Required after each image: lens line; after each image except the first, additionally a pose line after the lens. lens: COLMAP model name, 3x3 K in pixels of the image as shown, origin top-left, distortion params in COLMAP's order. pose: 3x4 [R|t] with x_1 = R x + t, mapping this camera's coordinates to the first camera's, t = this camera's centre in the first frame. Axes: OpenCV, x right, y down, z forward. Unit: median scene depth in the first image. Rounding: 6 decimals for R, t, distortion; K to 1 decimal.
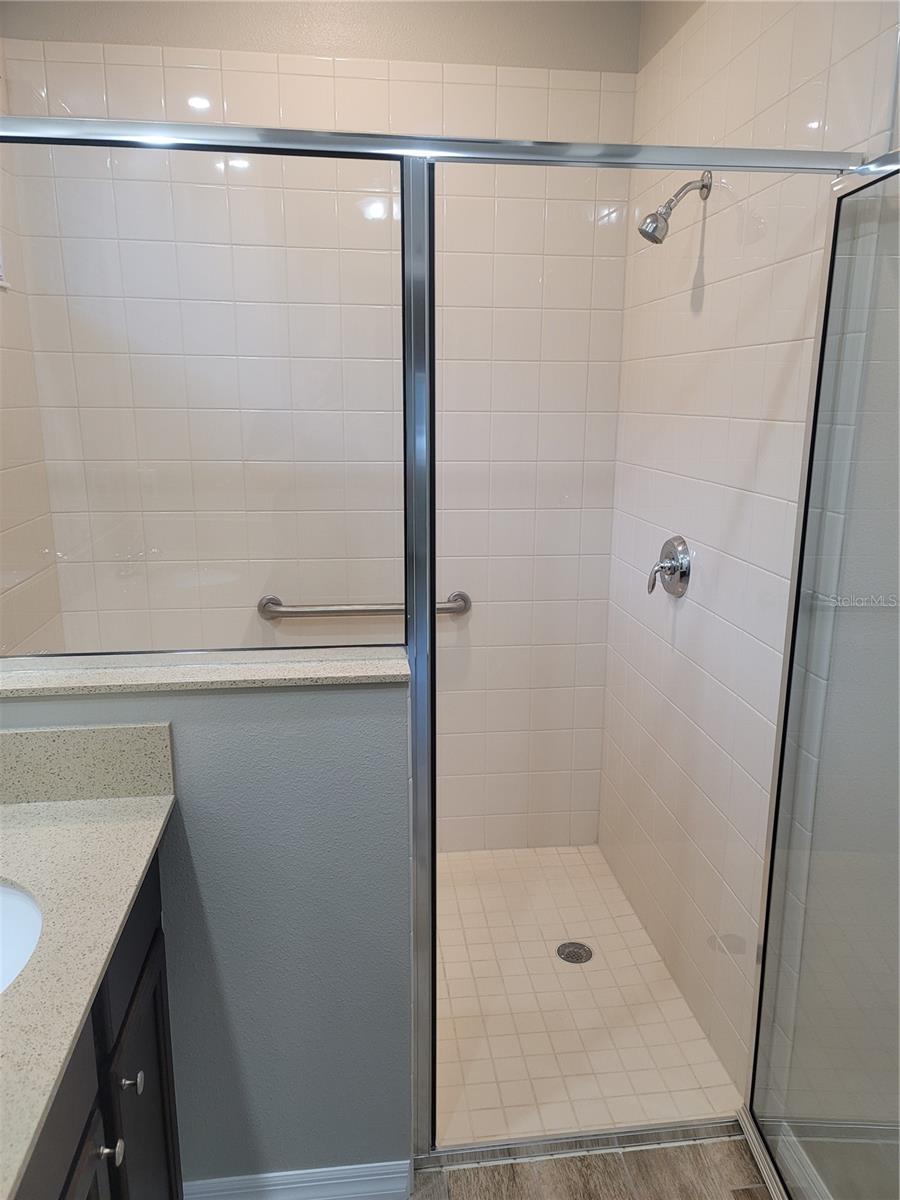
lens RADIAL K [[879.0, 0, 453.7], [0, 879.0, 595.3], [0, 0, 1]] dist [0.074342, -0.061729]
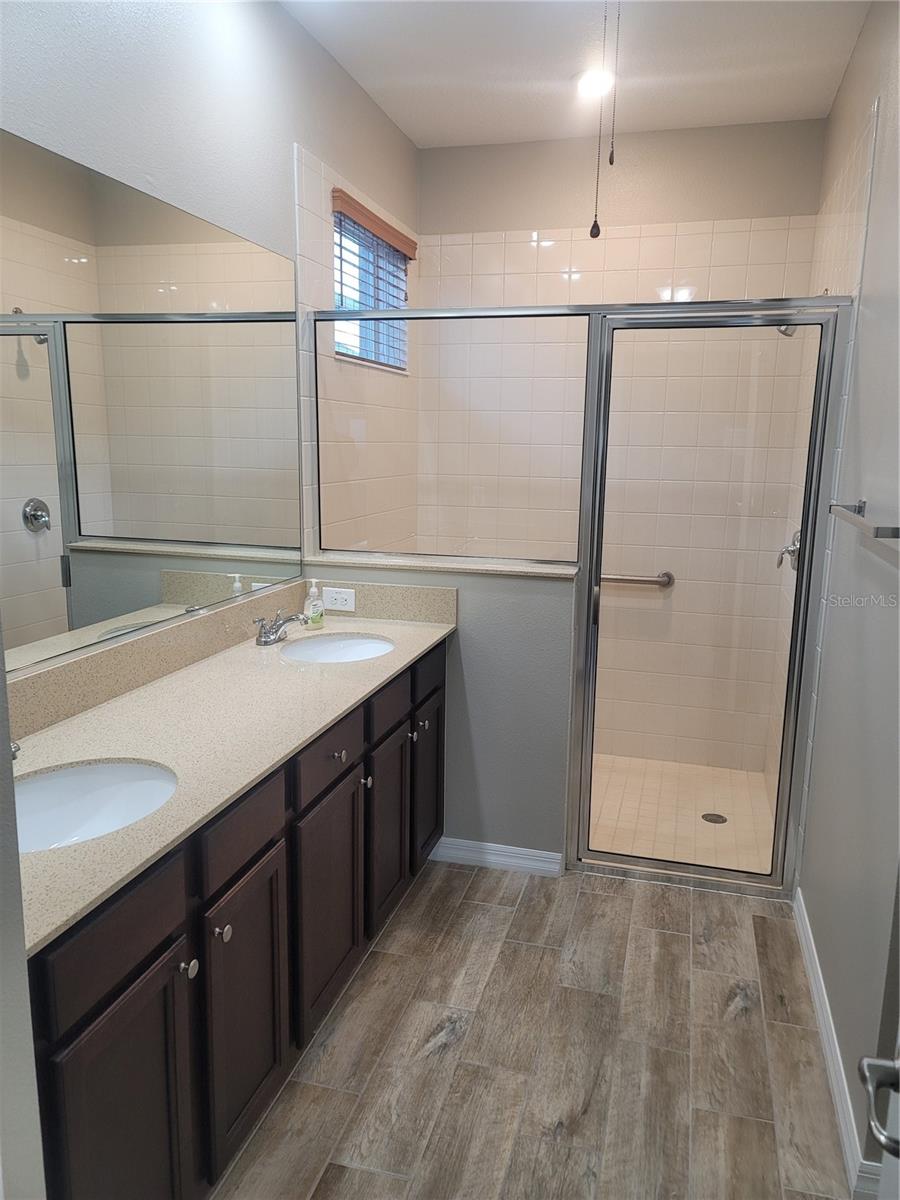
lens RADIAL K [[879.0, 0, 454.2], [0, 879.0, 605.4], [0, 0, 1]] dist [0.074342, -0.061729]
pose [[0.925926, 0.084337, -0.368168, 0.390989], [-0.100138, 0.994684, -0.023987, 0.213650], [0.364188, 0.059078, 0.929450, -0.817140]]
